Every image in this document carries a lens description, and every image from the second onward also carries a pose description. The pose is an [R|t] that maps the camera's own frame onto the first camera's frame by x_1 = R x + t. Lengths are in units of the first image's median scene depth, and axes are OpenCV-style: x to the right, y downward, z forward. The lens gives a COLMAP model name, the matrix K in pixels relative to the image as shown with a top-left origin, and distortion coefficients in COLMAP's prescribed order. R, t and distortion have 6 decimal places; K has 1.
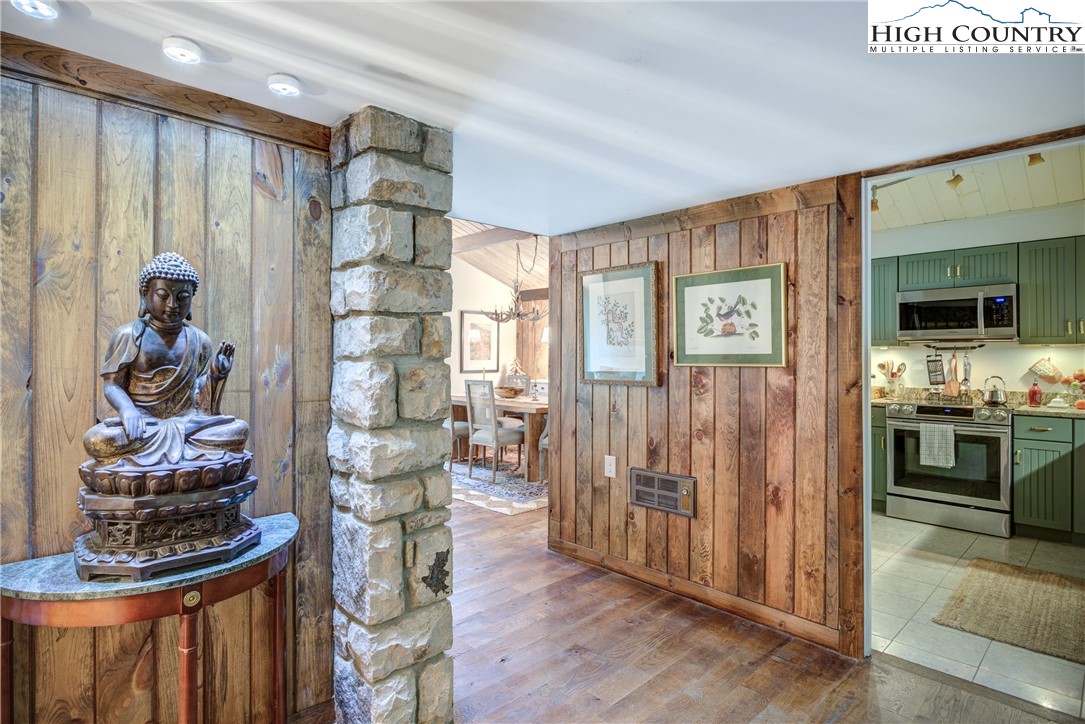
lens RADIAL K [[524.8, 0, 539.6], [0, 524.8, 357.9], [0, 0, 1]] dist [-0.007659, -0.000107]
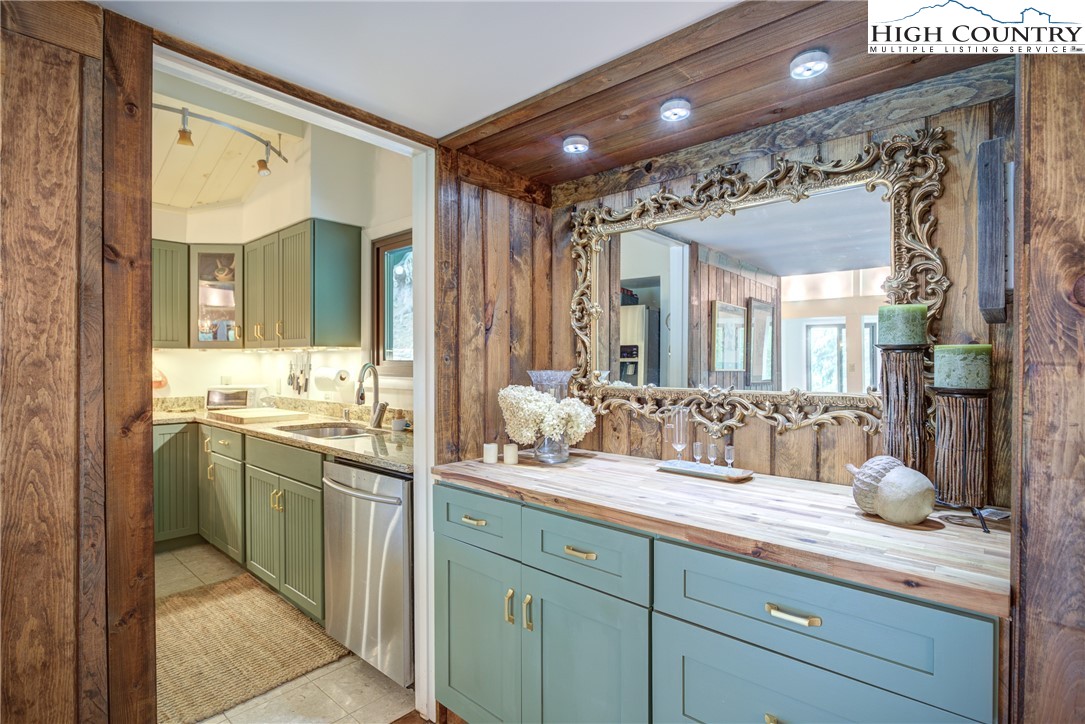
lens RADIAL K [[524.8, 0, 539.5], [0, 524.8, 362.0], [0, 0, 1]] dist [-0.007659, -0.000107]
pose [[-0.075690, -0.005832, 0.997114, 0.031713], [-0.001163, 0.999983, 0.005760, -0.007680], [-0.997131, -0.000723, -0.075695, 0.610153]]
